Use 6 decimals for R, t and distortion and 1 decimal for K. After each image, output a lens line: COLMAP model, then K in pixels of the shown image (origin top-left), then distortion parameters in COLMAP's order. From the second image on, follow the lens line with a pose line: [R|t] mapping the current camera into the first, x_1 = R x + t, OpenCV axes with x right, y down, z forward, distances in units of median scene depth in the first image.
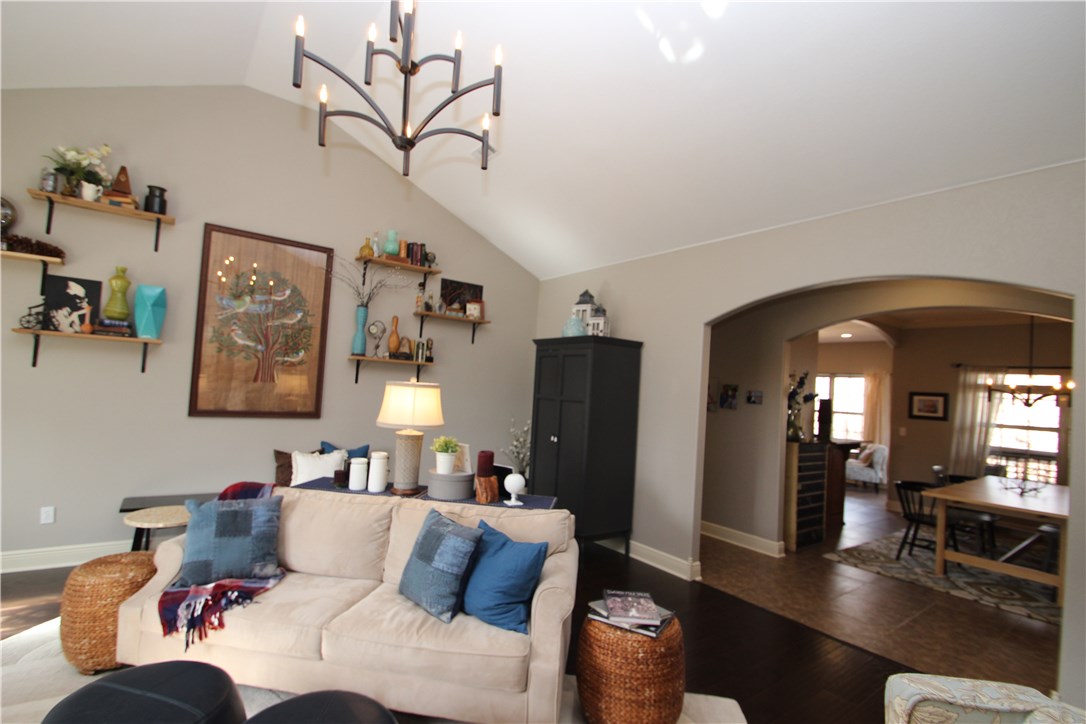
lens RADIAL K [[505.7, 0, 538.0], [0, 505.7, 369.2], [0, 0, 1]] dist [0.004148, -0.010763]
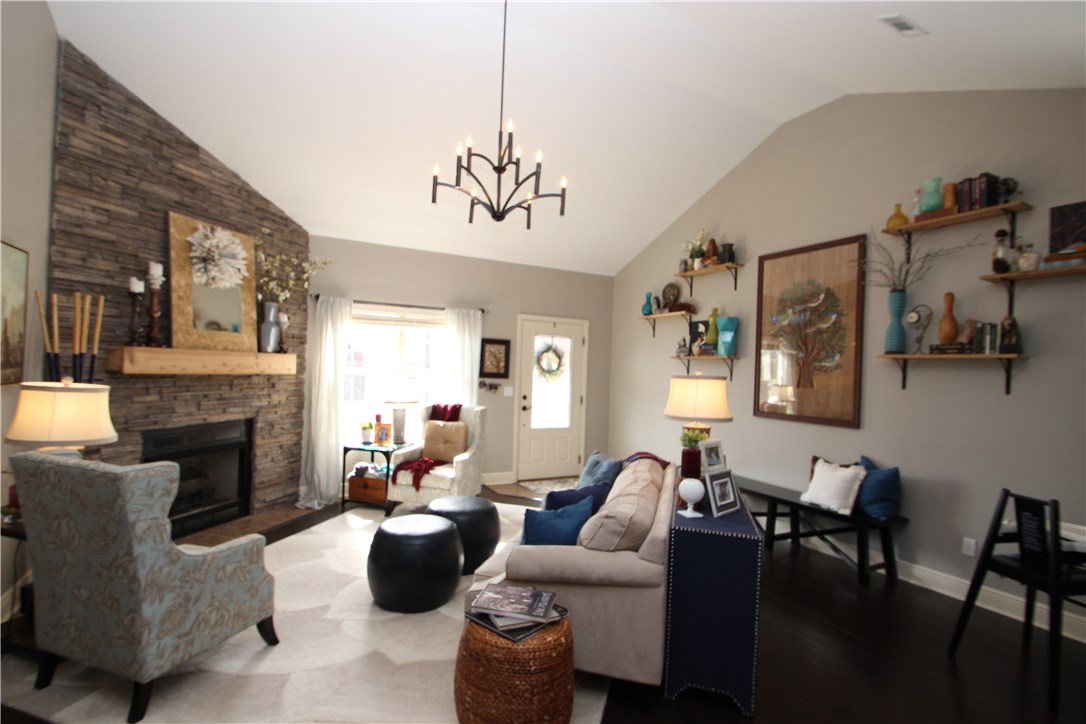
lens RADIAL K [[505.7, 0, 535.9], [0, 505.7, 375.8], [0, 0, 1]] dist [0.004148, -0.010763]
pose [[-0.161396, -0.052207, -0.985508, 0.561258], [-0.011556, 0.998631, -0.051010, 0.059391], [0.986822, 0.003156, -0.161779, 0.614576]]
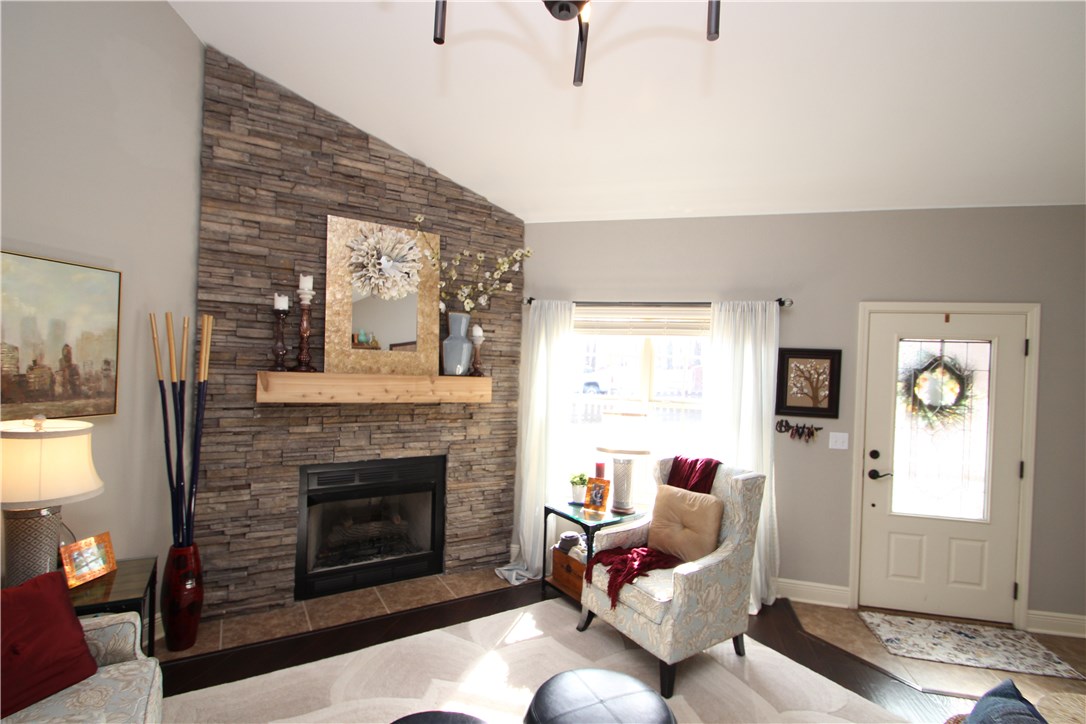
lens RADIAL K [[505.7, 0, 533.4], [0, 505.7, 371.9], [0, 0, 1]] dist [0.004148, -0.010763]
pose [[-0.777337, -0.086722, -0.623078, 0.049147], [-0.064234, 0.996218, -0.058519, -0.000065], [0.625796, -0.005467, -0.779968, 0.630513]]
